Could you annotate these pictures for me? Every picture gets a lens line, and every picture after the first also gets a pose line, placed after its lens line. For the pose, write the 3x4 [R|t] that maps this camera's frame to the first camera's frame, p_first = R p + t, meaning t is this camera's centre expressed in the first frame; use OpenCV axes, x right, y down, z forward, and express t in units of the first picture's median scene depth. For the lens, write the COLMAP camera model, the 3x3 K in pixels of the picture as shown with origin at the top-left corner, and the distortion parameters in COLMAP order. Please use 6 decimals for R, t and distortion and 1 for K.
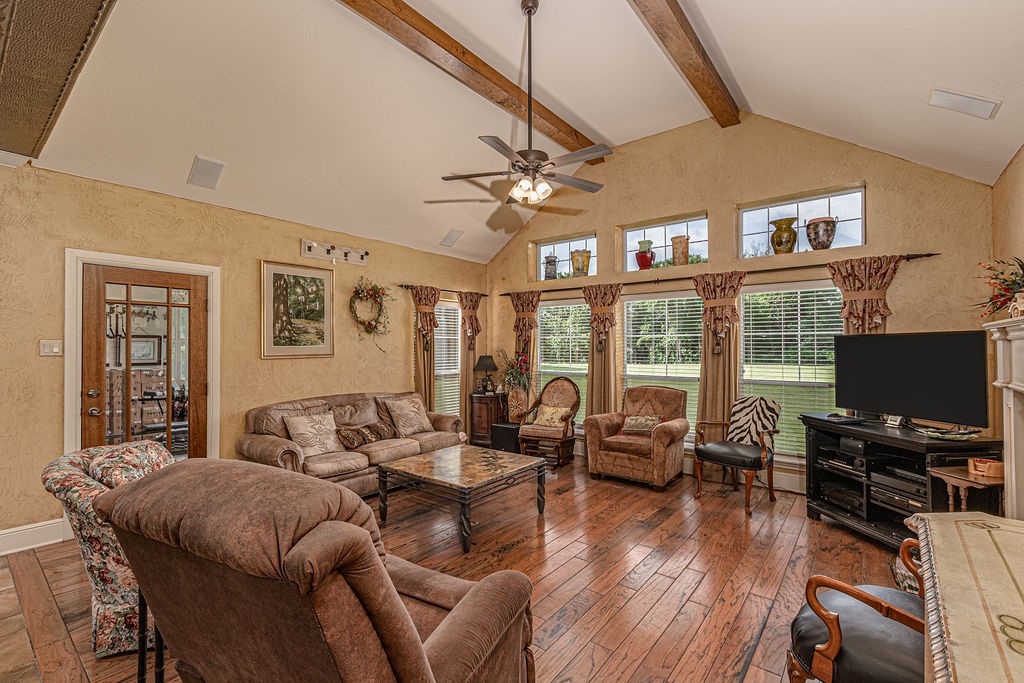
lens RADIAL K [[458.0, 0, 506.3], [0, 458.0, 344.0], [0, 0, 1]] dist [0.003692, -0.003818]
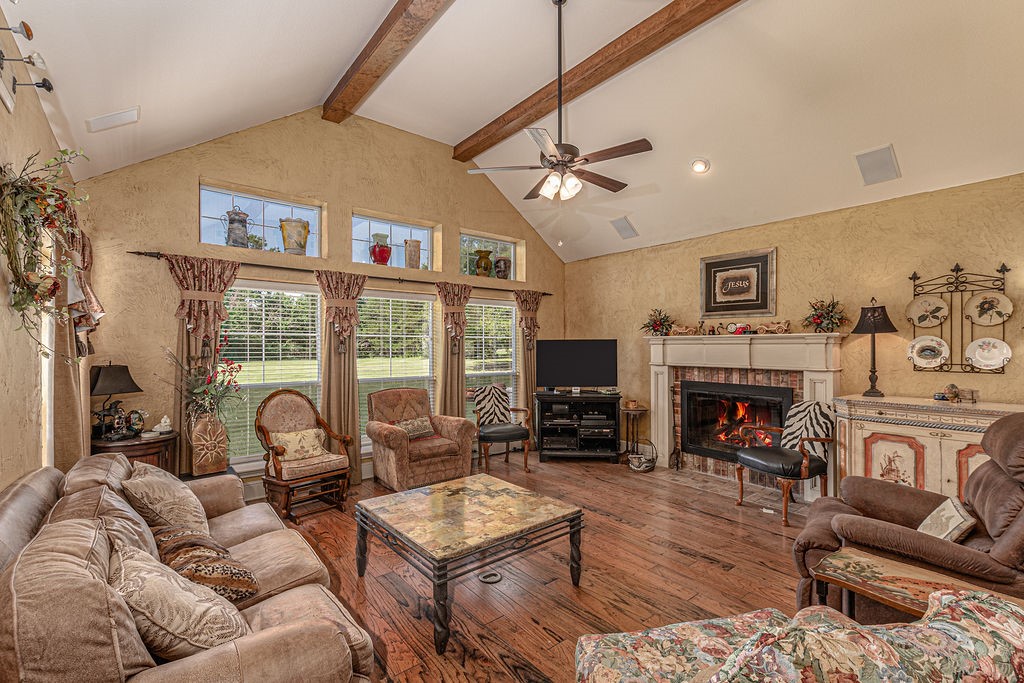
lens RADIAL K [[458.0, 0, 517.4], [0, 458.0, 345.9], [0, 0, 1]] dist [0.003692, -0.003818]
pose [[0.198599, 0.001303, 0.980080, -0.657602], [-0.004486, 0.999990, -0.000420, 0.002204], [-0.980071, -0.004313, 0.198602, 0.641097]]
